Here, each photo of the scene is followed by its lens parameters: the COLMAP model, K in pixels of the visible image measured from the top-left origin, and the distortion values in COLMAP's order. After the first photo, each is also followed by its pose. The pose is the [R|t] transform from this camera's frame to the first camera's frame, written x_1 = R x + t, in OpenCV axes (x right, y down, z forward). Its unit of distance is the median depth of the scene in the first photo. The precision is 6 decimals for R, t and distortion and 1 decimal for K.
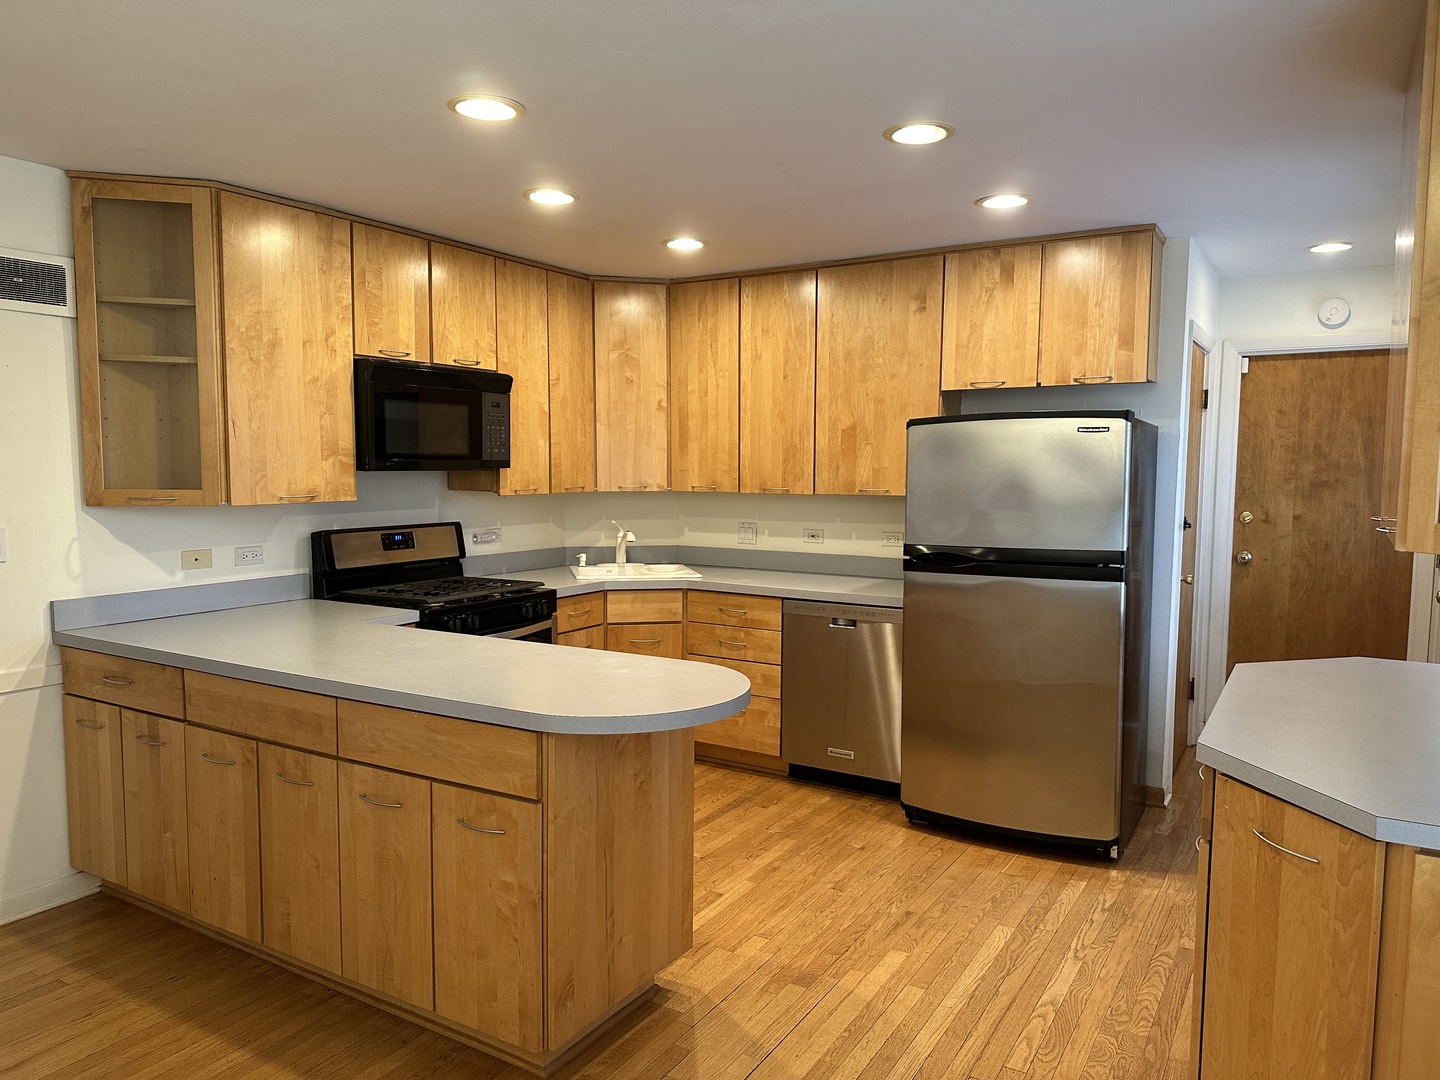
lens RADIAL K [[1009.6, 0, 731.4], [0, 1009.6, 543.7], [0, 0, 1]] dist [0.066516, -0.044076]
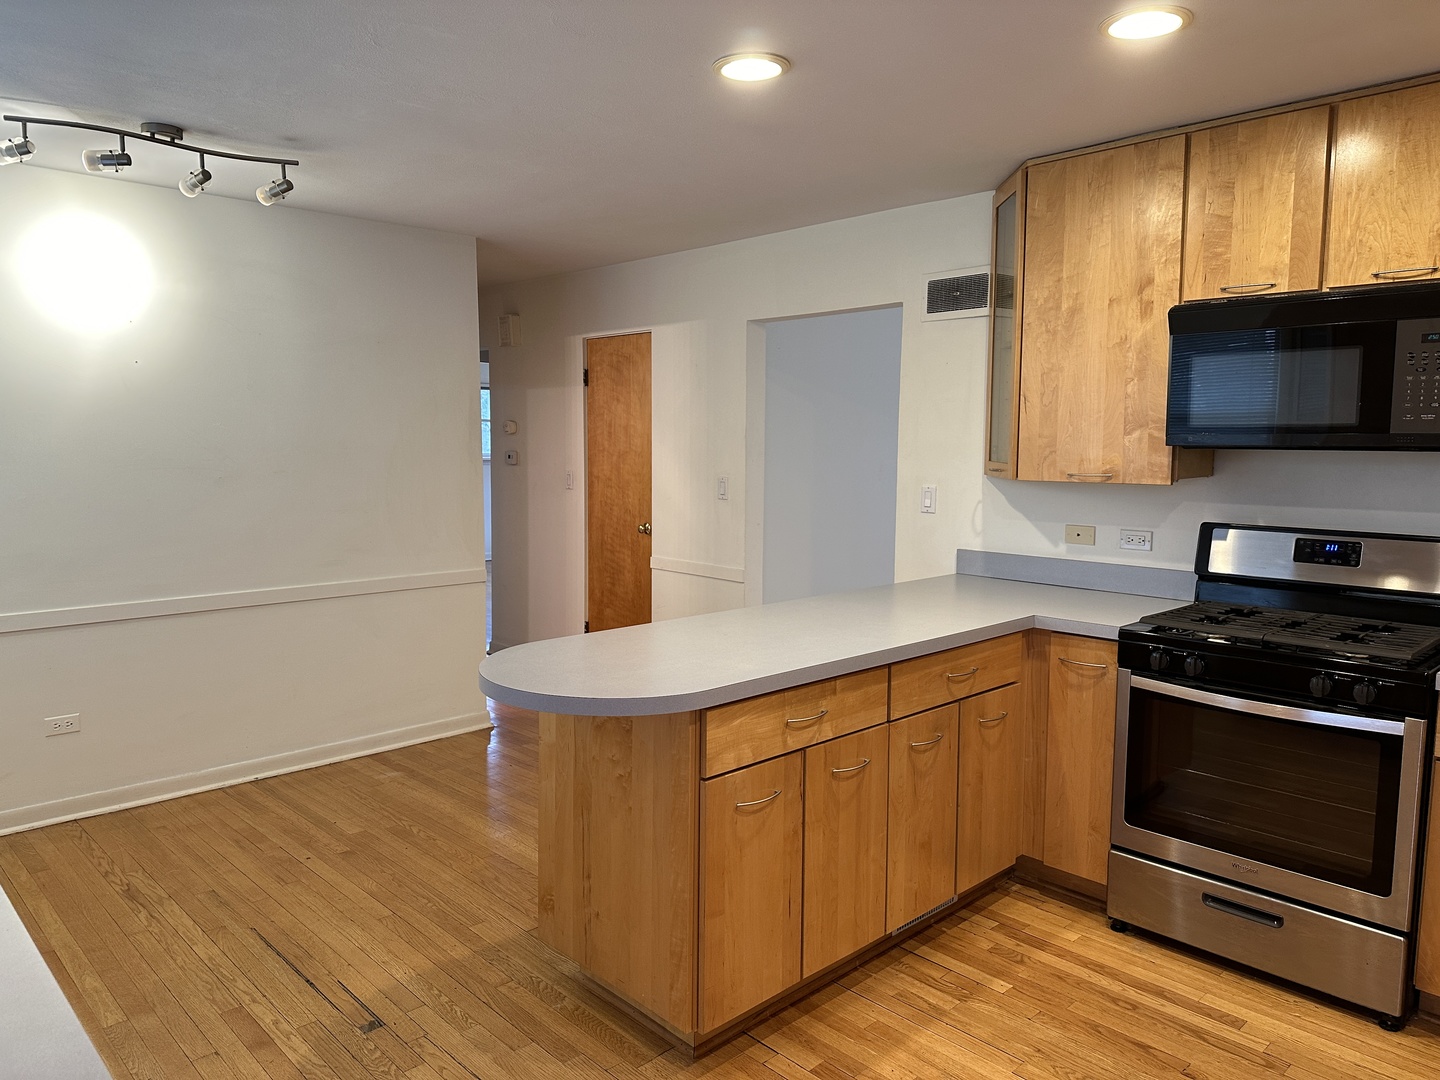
lens RADIAL K [[1009.6, 0, 711.7], [0, 1009.6, 541.8], [0, 0, 1]] dist [0.066516, -0.044076]
pose [[-0.260563, 0.094385, -0.960832, 0.546125], [-0.089477, 0.988566, 0.121374, -0.068440], [0.961302, 0.117598, -0.249138, 0.922294]]
